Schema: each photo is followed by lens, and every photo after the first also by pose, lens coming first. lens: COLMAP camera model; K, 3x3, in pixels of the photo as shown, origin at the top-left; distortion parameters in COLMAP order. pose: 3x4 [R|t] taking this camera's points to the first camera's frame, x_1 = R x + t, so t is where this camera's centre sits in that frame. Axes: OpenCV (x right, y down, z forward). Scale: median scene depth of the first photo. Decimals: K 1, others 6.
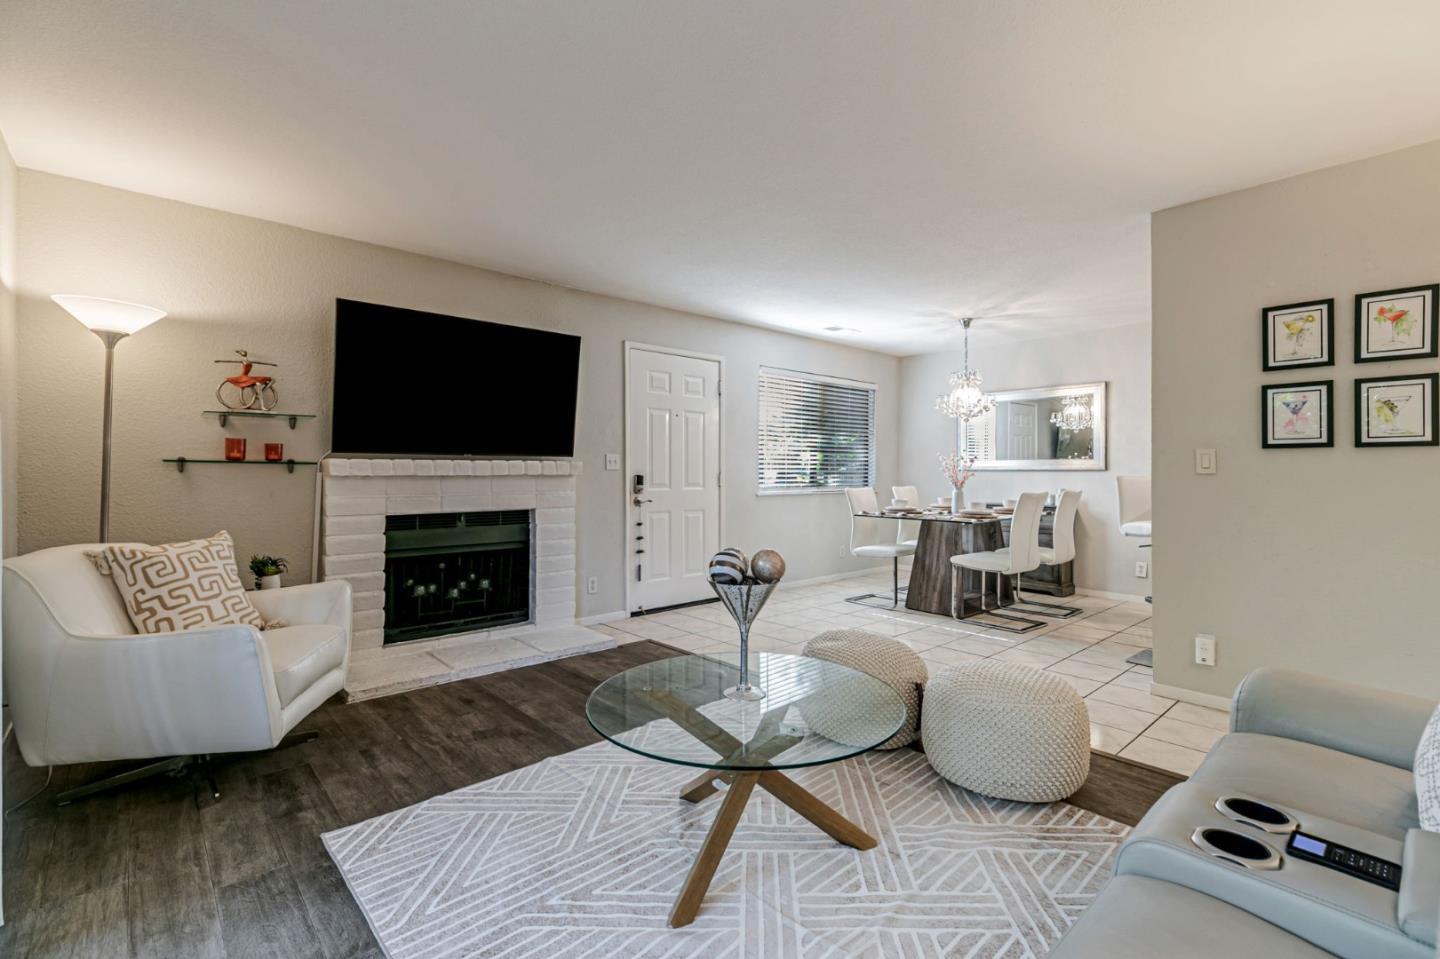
lens RADIAL K [[644.3, 0, 723.3], [0, 644.3, 472.7], [0, 0, 1]] dist [0.007605, -0.001318]
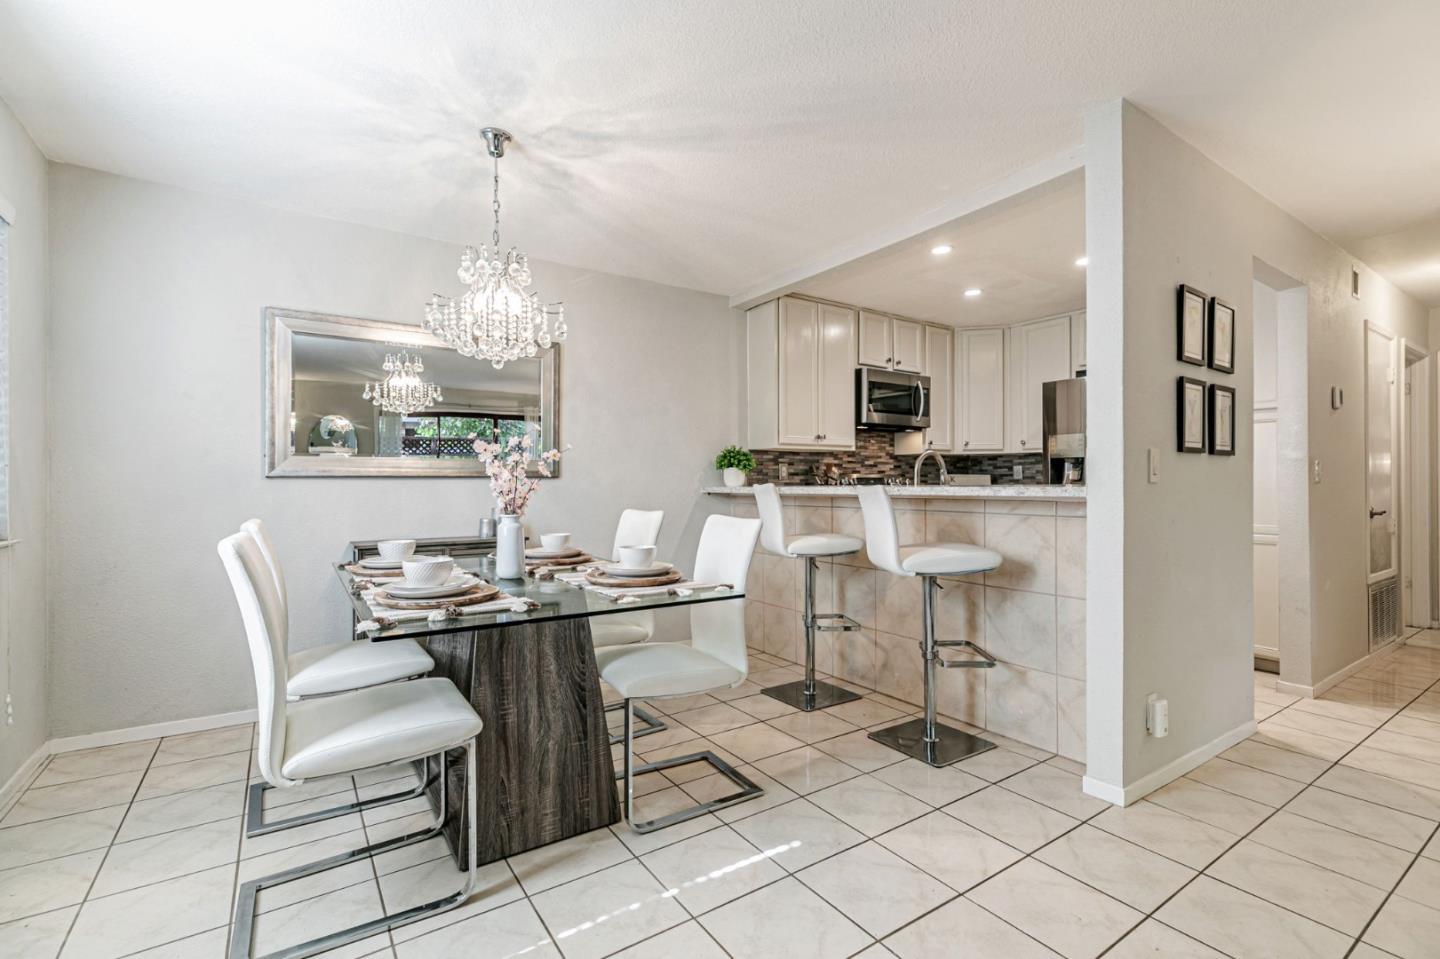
lens RADIAL K [[644.3, 0, 719.0], [0, 644.3, 479.6], [0, 0, 1]] dist [0.007605, -0.001318]
pose [[0.142456, 0.000431, 0.989801, -0.059569], [0.001337, 0.999999, -0.000627, -0.001320], [-0.989800, 0.001412, 0.142456, 1.130504]]
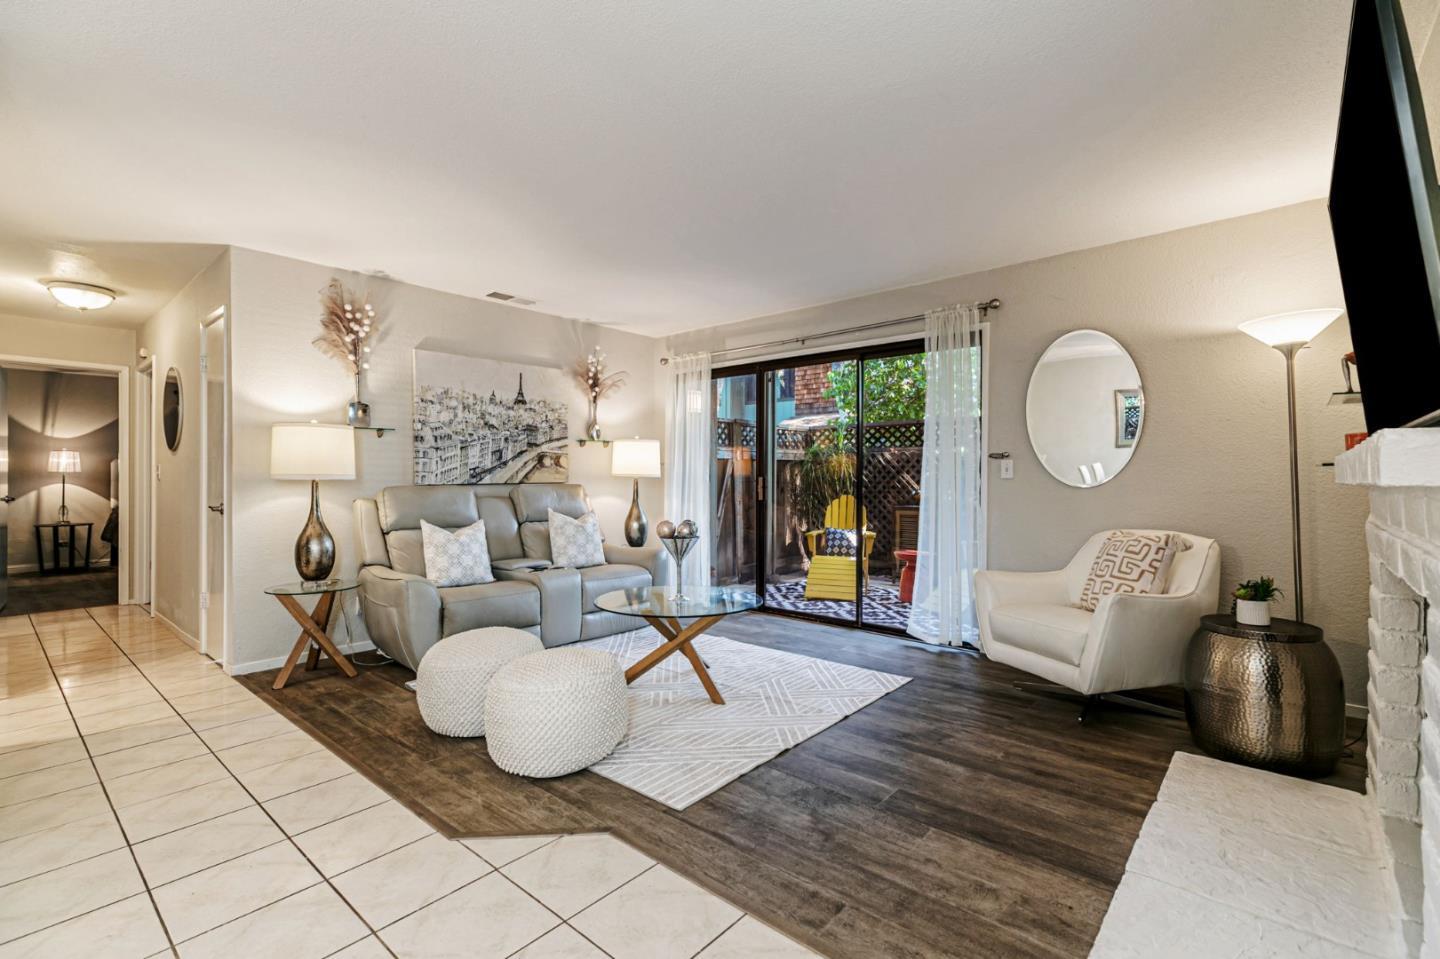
lens RADIAL K [[644.3, 0, 719.7], [0, 644.3, 482.5], [0, 0, 1]] dist [0.007605, -0.001318]
pose [[-0.993209, 0.000344, -0.116347, 0.065076], [-0.000245, 0.999987, 0.005047, 0.001048], [0.116347, 0.005041, -0.993196, 1.409974]]
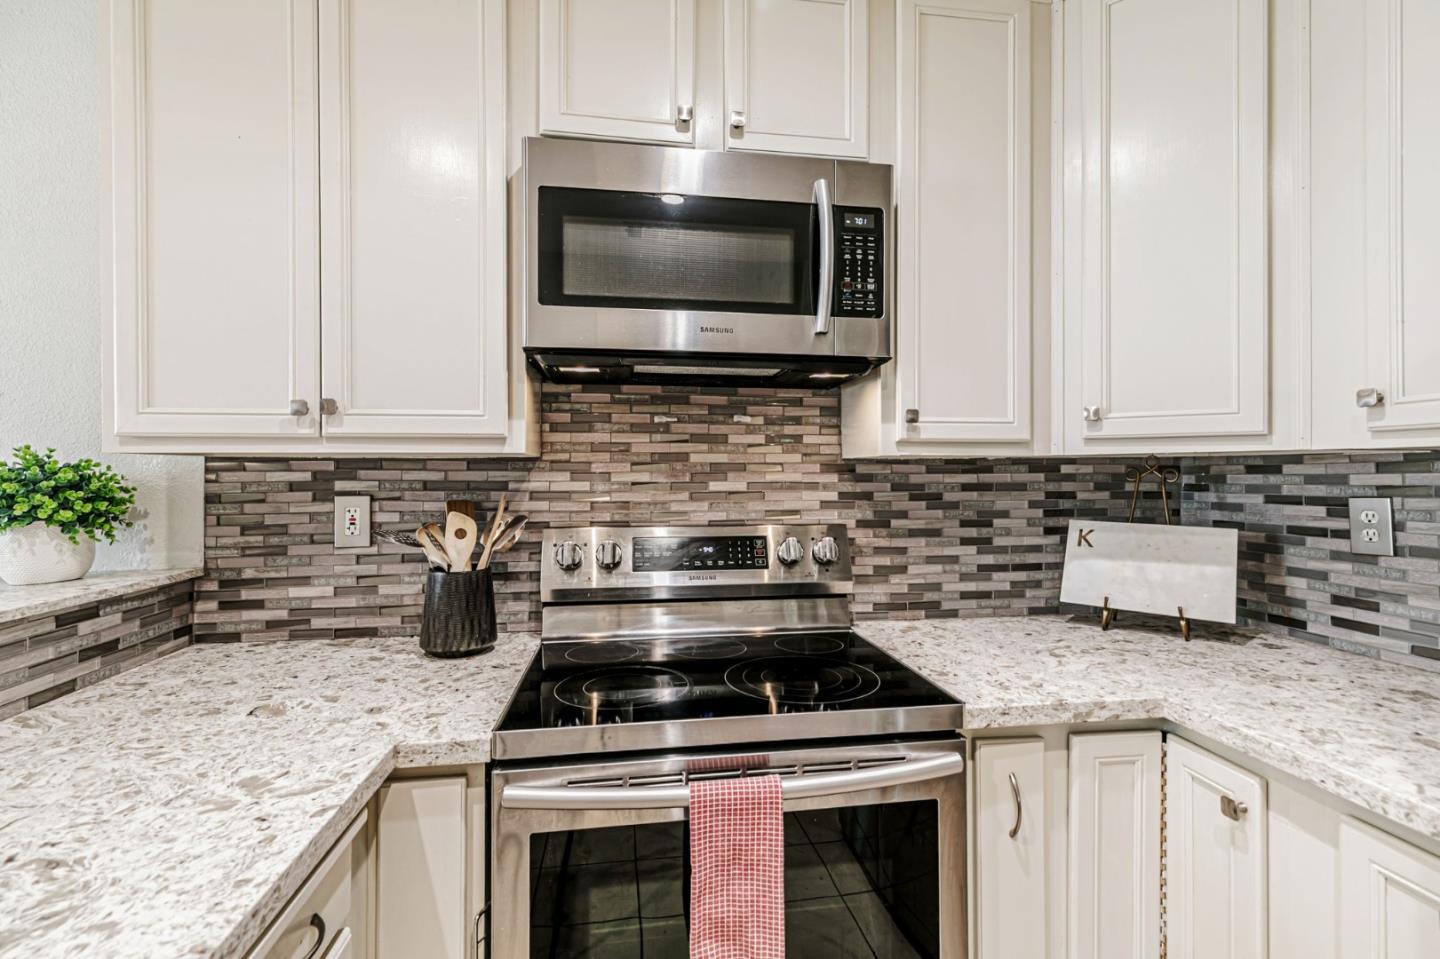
lens RADIAL K [[644.3, 0, 721.3], [0, 644.3, 470.4], [0, 0, 1]] dist [0.007605, -0.001318]
pose [[0.561182, -0.001442, 0.827691, 1.002622], [0.001112, 0.999999, 0.000988, -0.050019], [-0.827692, 0.000366, 0.561183, 0.759109]]
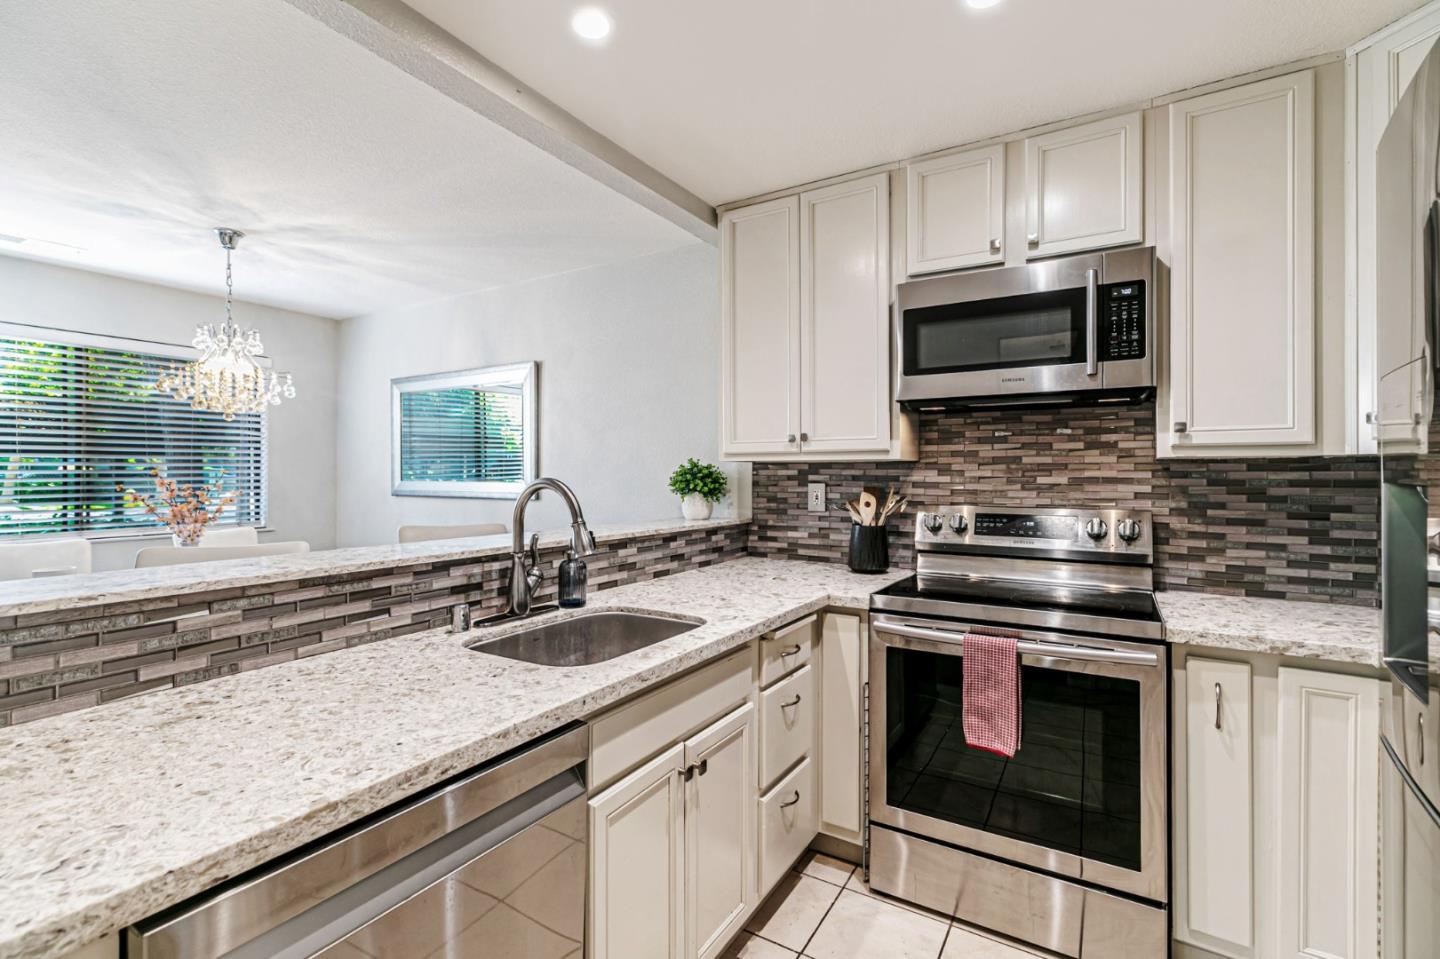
lens RADIAL K [[644.3, 0, 727.1], [0, 644.3, 470.5], [0, 0, 1]] dist [0.007605, -0.001318]
pose [[0.957656, -0.002726, 0.287901, 0.898016], [0.002587, 0.999996, 0.000862, -0.049156], [-0.287902, -0.000081, 0.957660, 0.502565]]
